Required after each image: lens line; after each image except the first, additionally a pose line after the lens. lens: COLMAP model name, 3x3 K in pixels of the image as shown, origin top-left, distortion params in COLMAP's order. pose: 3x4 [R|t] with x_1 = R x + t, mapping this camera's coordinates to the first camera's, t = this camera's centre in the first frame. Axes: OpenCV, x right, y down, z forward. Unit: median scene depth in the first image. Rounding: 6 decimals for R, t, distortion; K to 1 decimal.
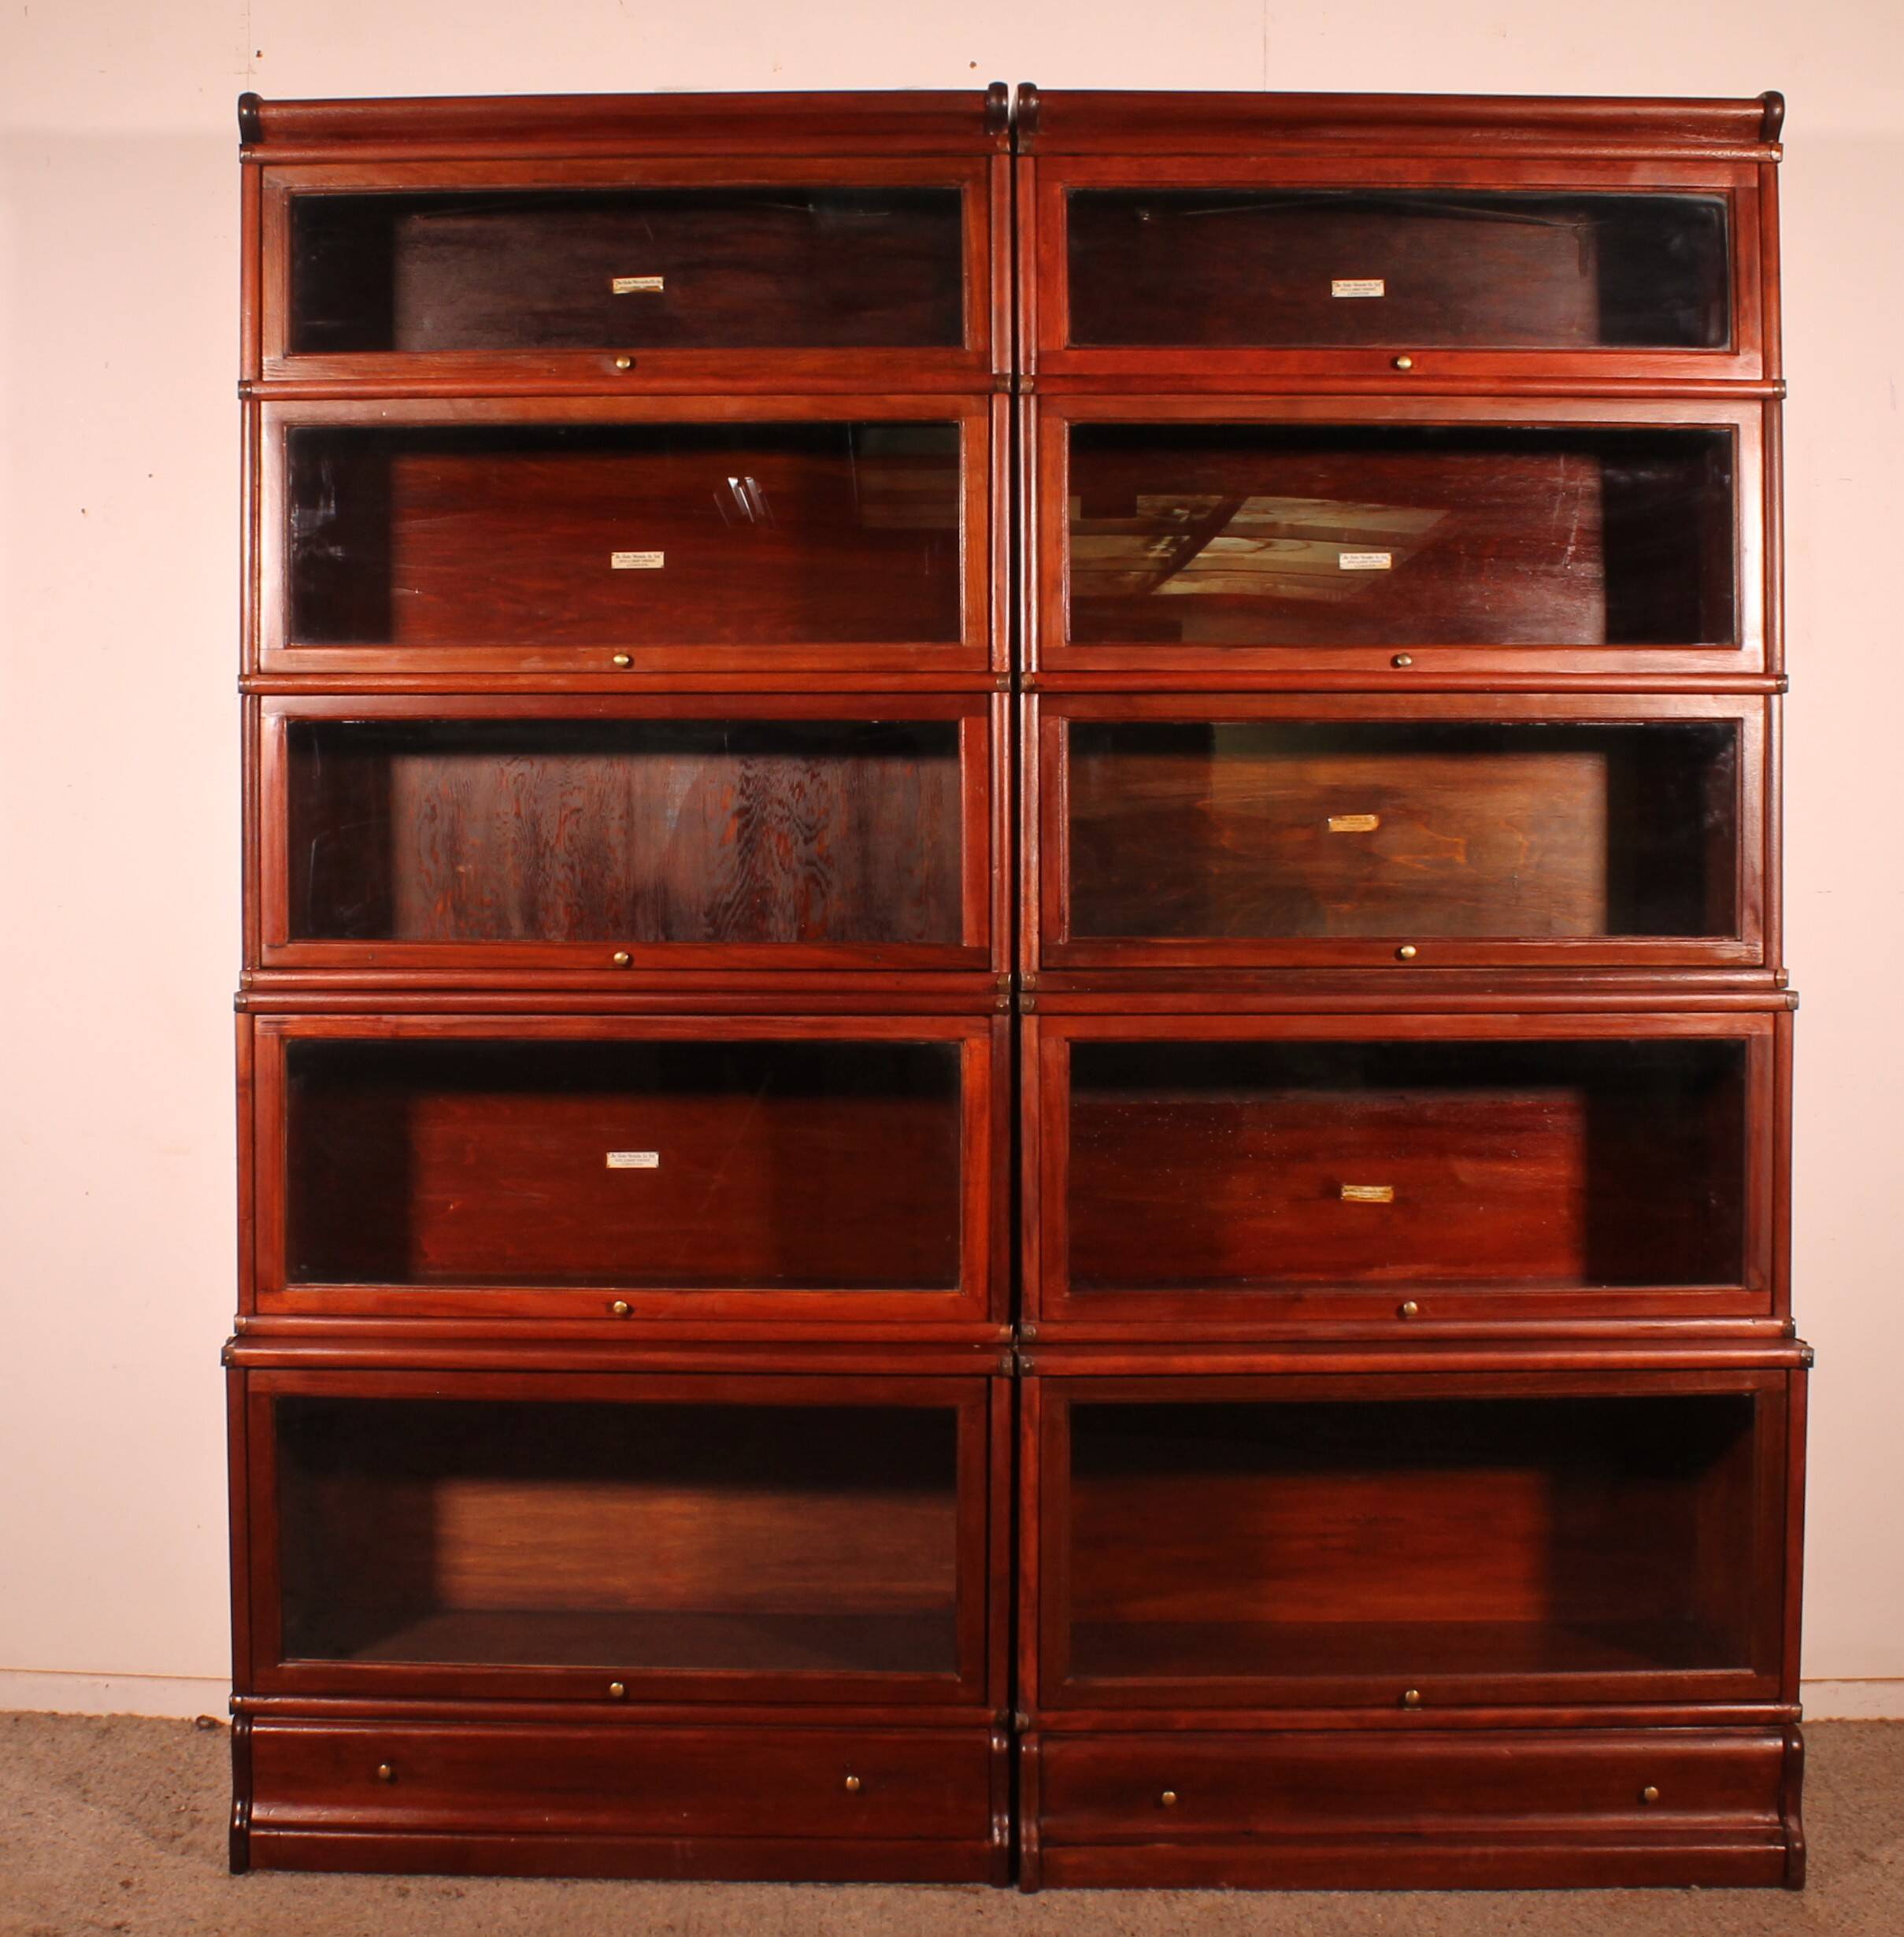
lens RADIAL K [[2754.7, 0, 777.6], [0, 2754.7, 843.4], [0, 0, 1]] dist [-0.142891, 0.000000]
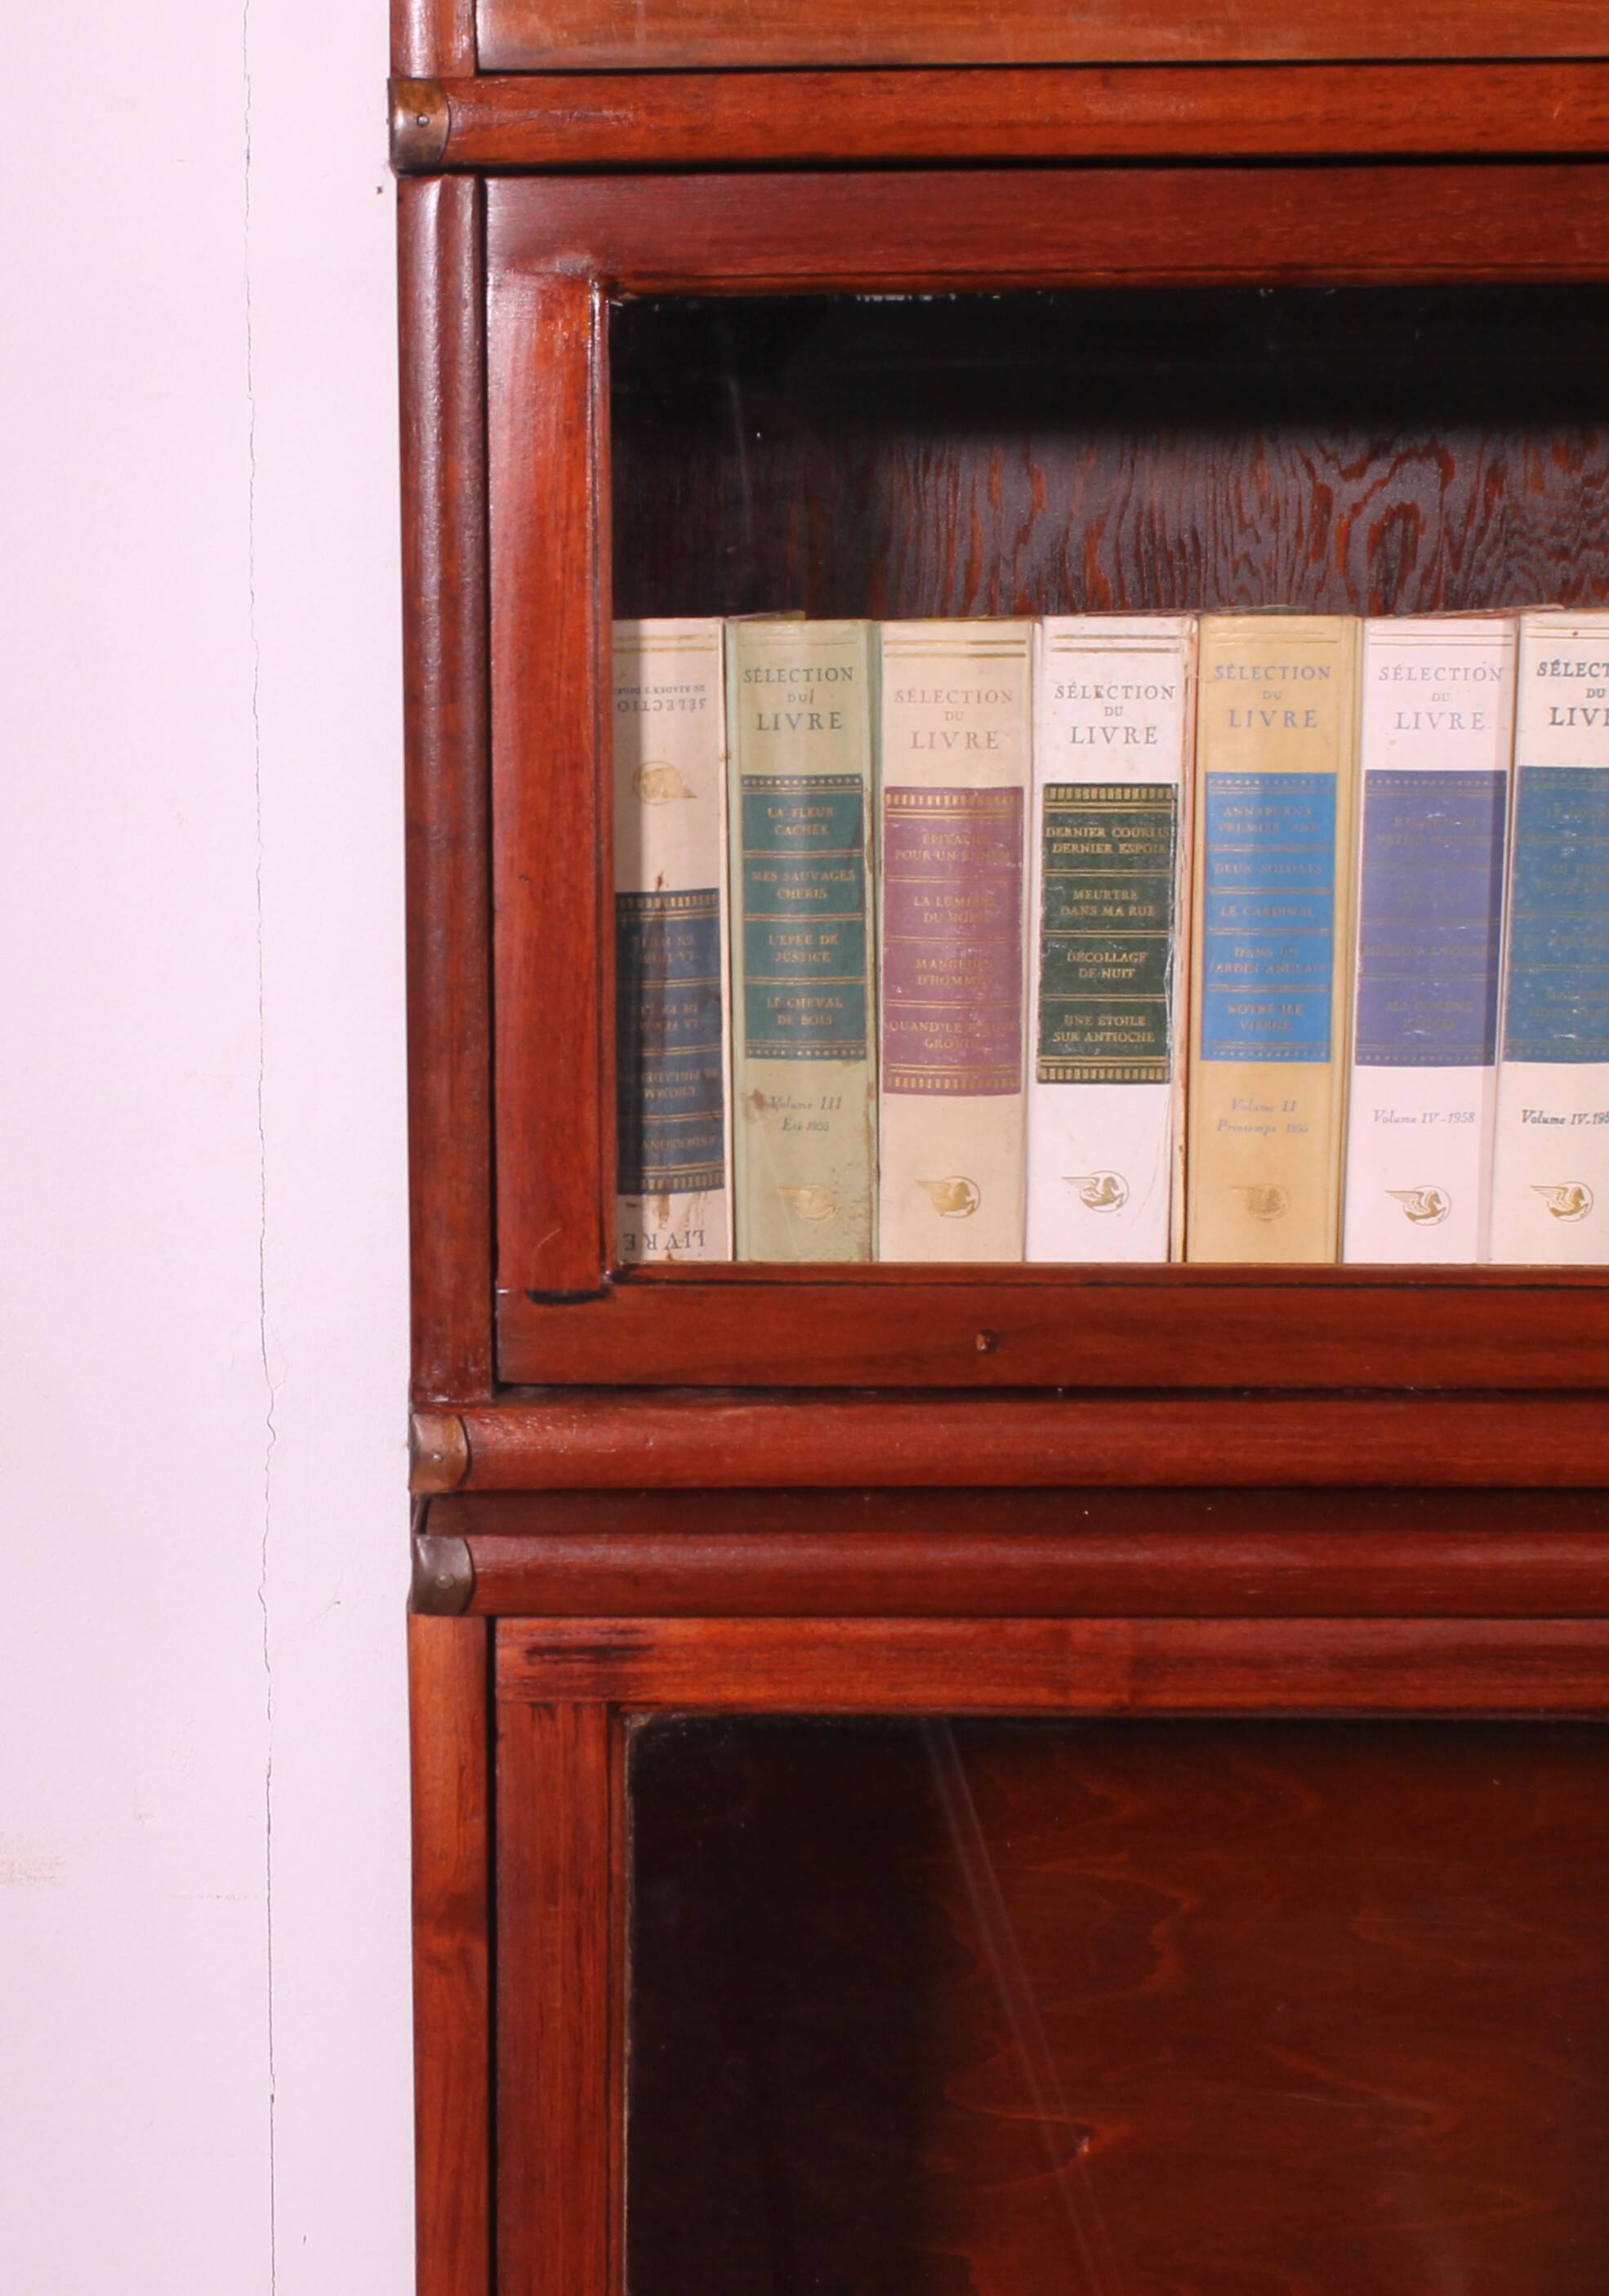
lens RADIAL K [[4492.7, 0, 540.1], [0, 4492.7, 1206.2], [0, 0, 1]] dist [-0.129676, 0.000000]
pose [[0.999933, -0.006019, -0.009932, -0.181649], [0.007471, 0.988146, 0.153337, -0.027343], [0.008891, -0.153401, 0.988124, 0.634013]]
